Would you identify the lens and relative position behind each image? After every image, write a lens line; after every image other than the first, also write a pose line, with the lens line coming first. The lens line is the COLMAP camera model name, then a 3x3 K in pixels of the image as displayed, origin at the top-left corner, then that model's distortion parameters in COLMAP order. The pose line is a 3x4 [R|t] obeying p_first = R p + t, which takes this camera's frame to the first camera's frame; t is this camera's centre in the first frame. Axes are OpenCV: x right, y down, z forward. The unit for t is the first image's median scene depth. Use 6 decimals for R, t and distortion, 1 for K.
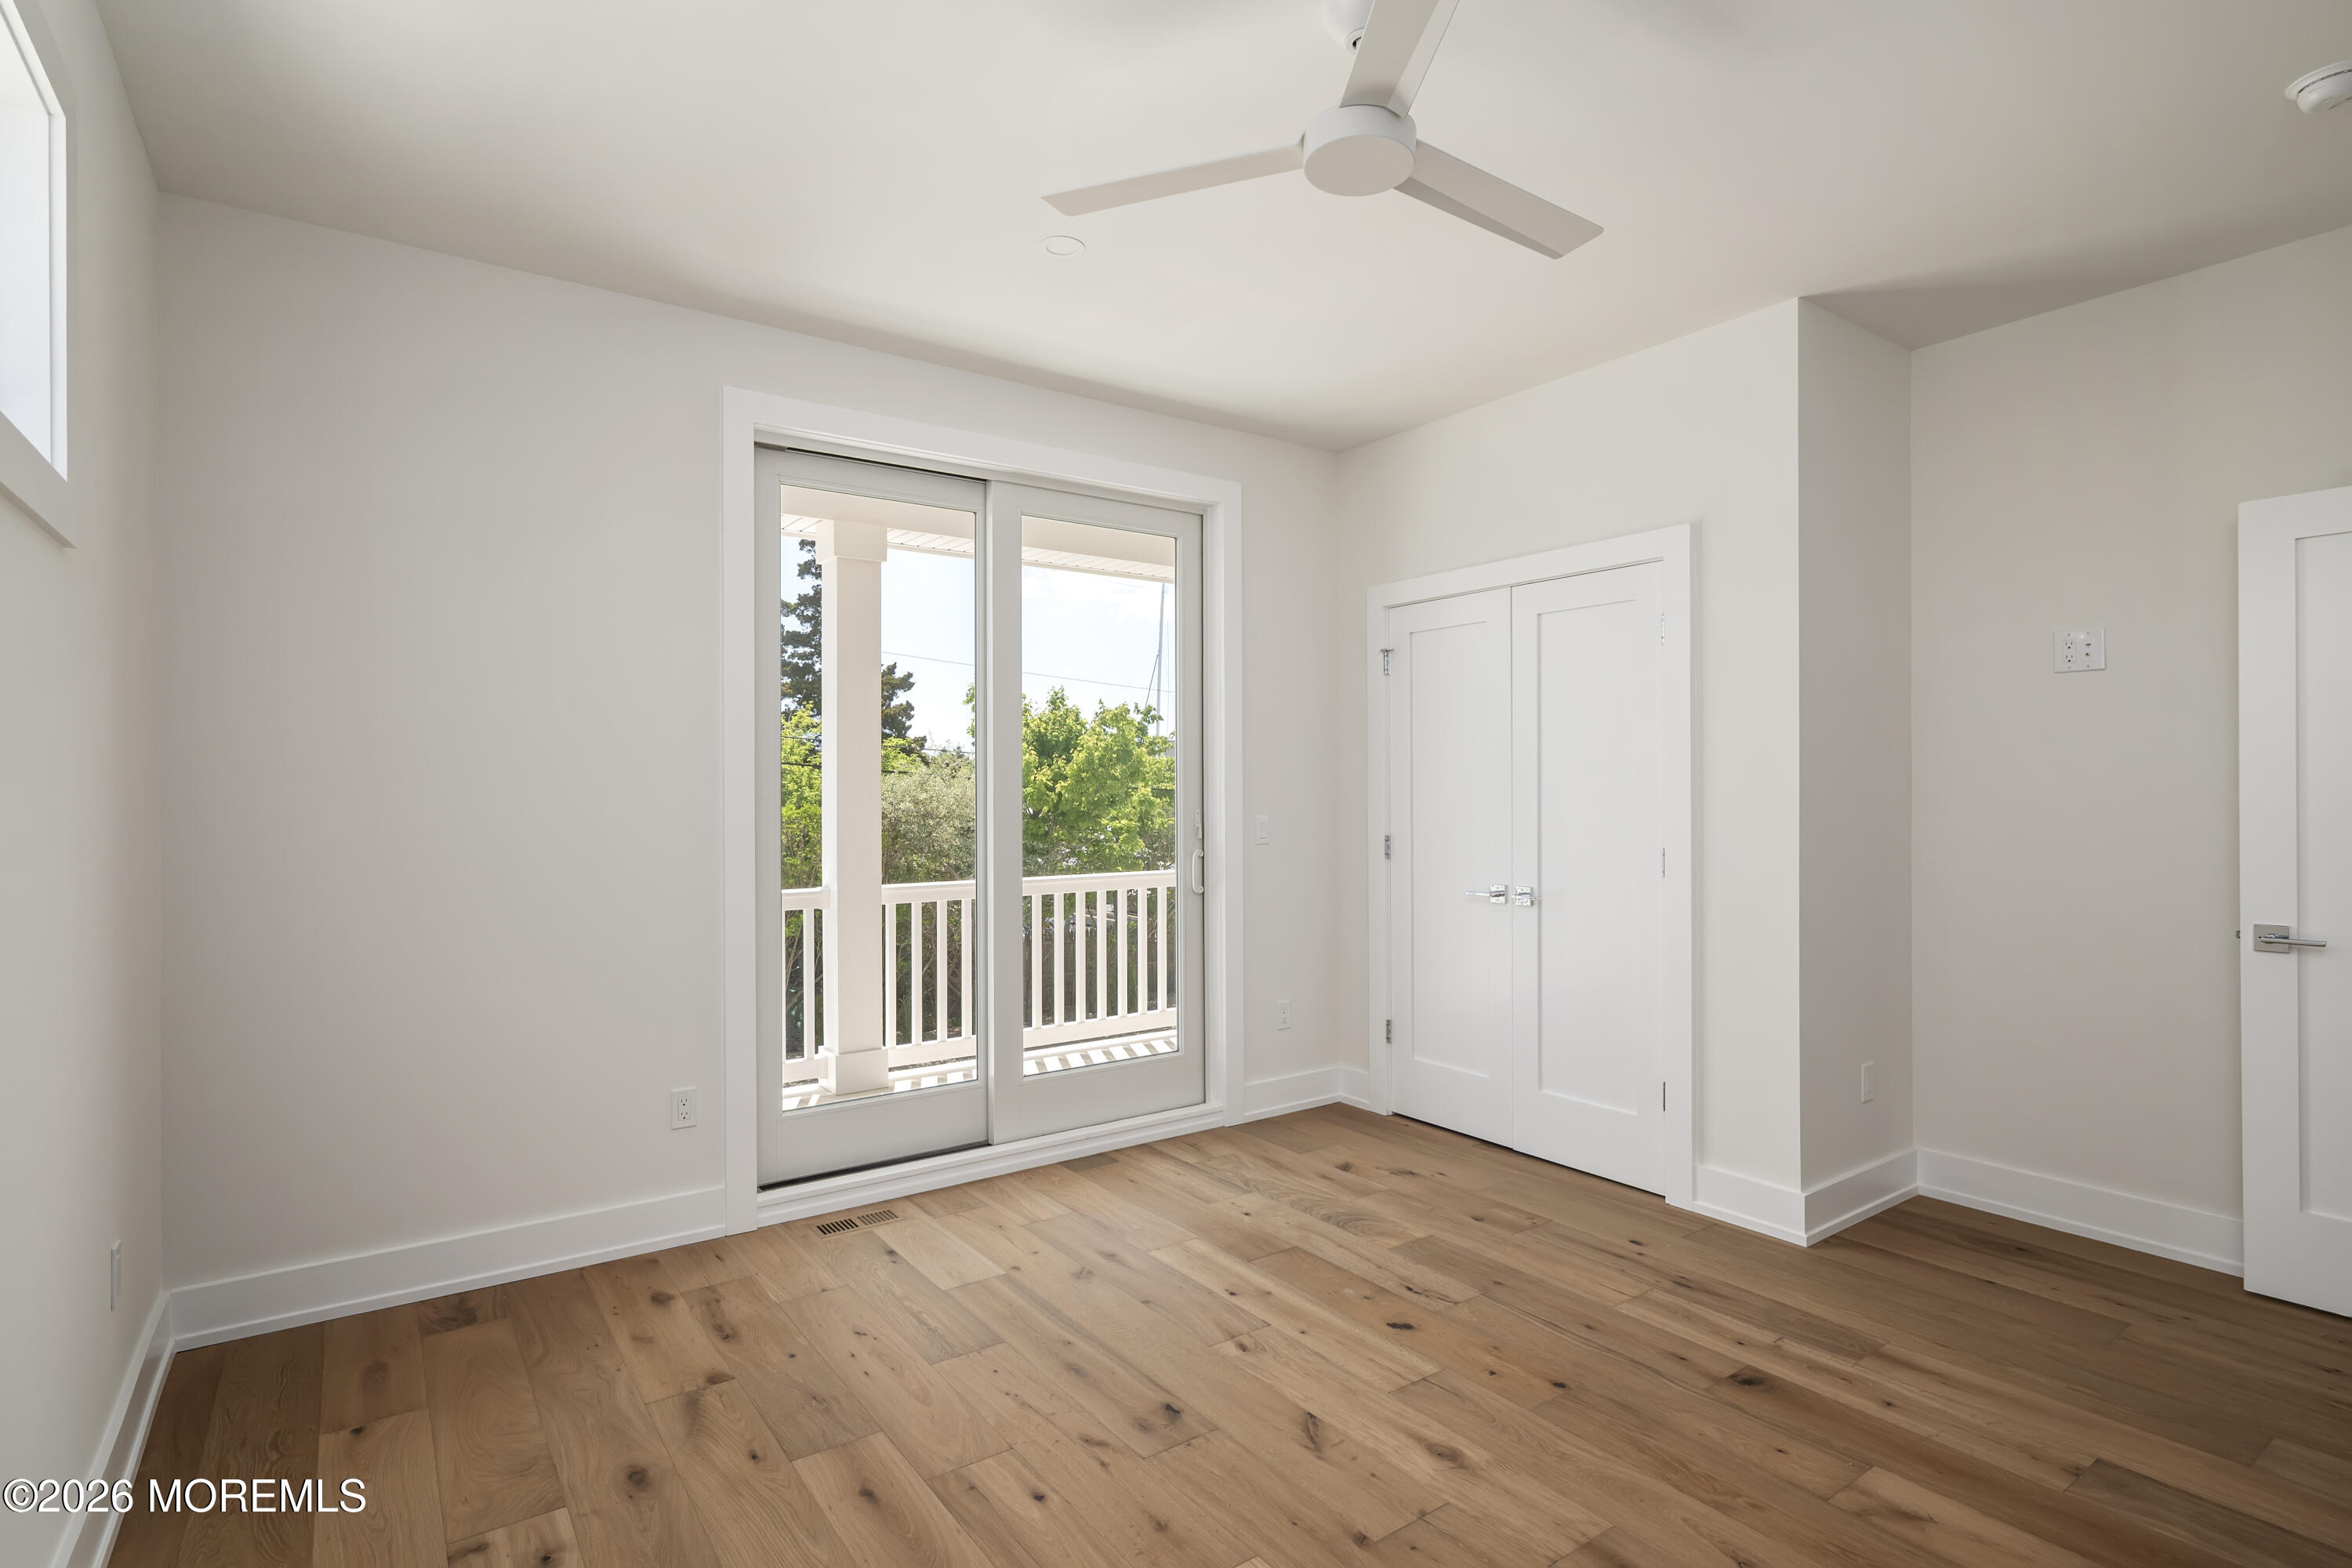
lens RADIAL K [[1153.2, 0, 1175.6], [0, 1153.2, 793.3], [0, 0, 1]] dist [-0.002944, 0.000363]
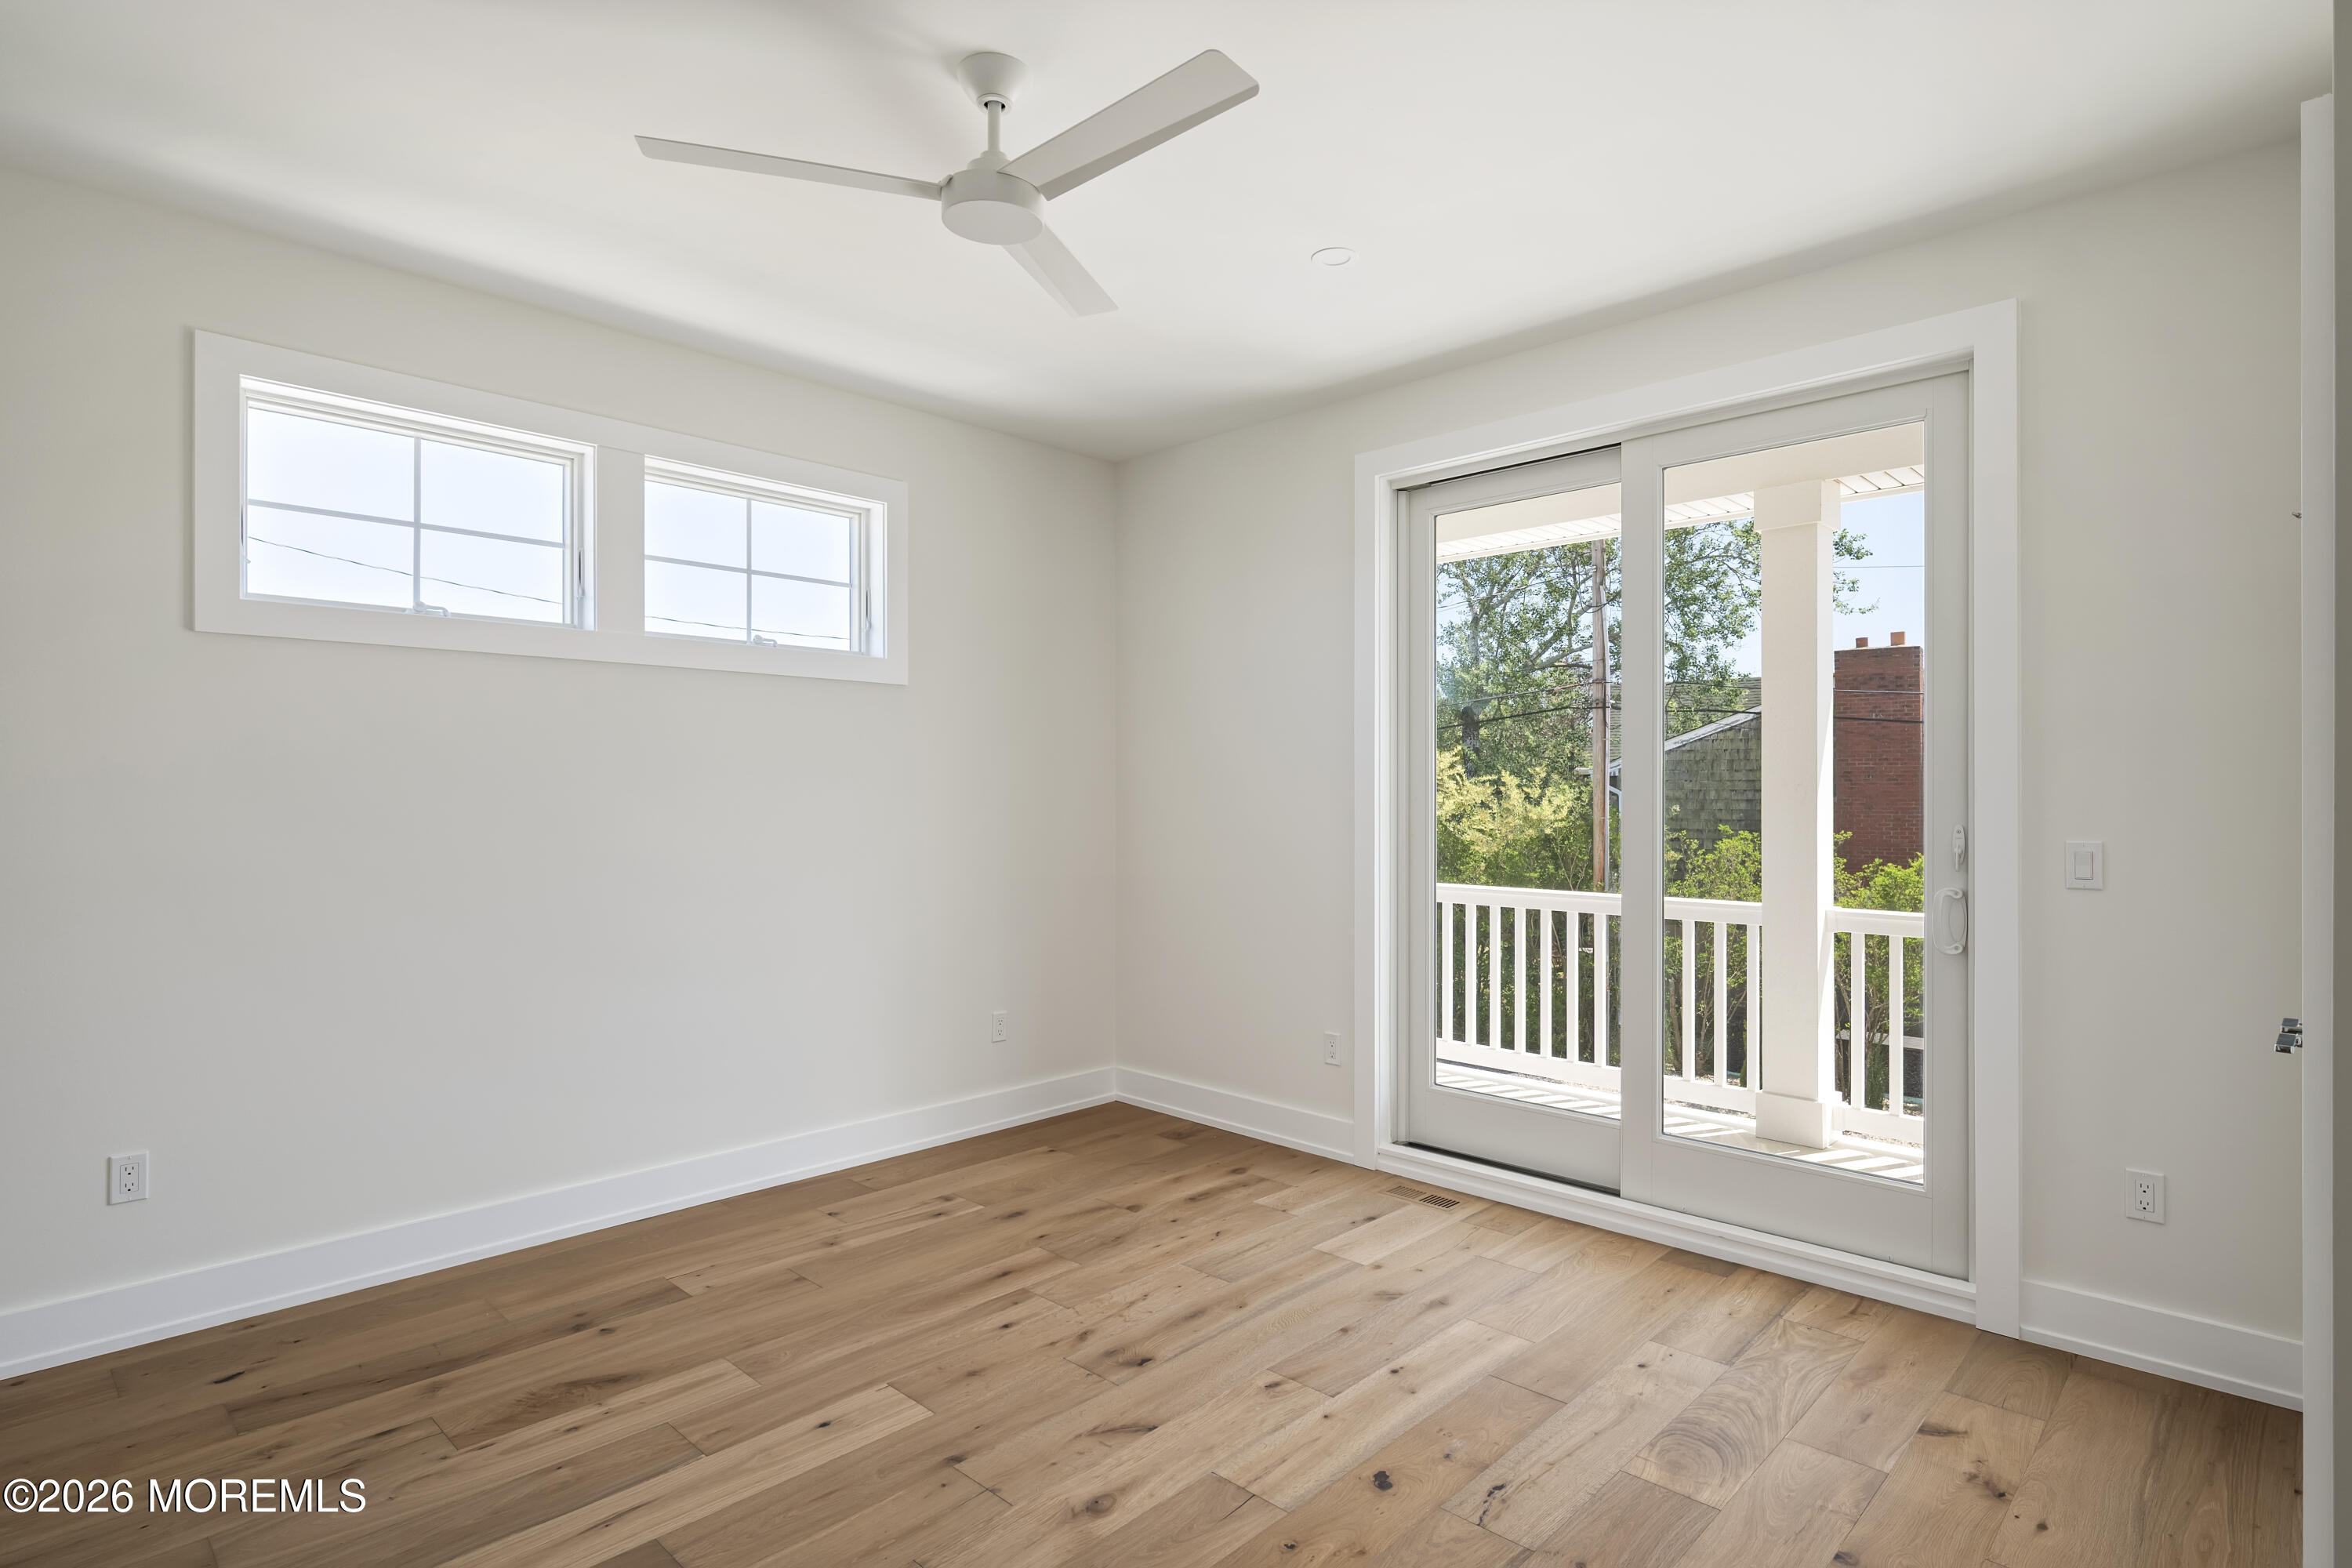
lens RADIAL K [[1199.4, 0, 1176.0], [0, 1199.4, 784.0], [0, 0, 1]] dist [-0.002977, -0.000200]
pose [[0.183511, -0.003962, -0.983010, 0.780694], [-0.005431, 0.999973, -0.005045, -0.003213], [0.983003, 0.006264, 0.183484, 0.573721]]
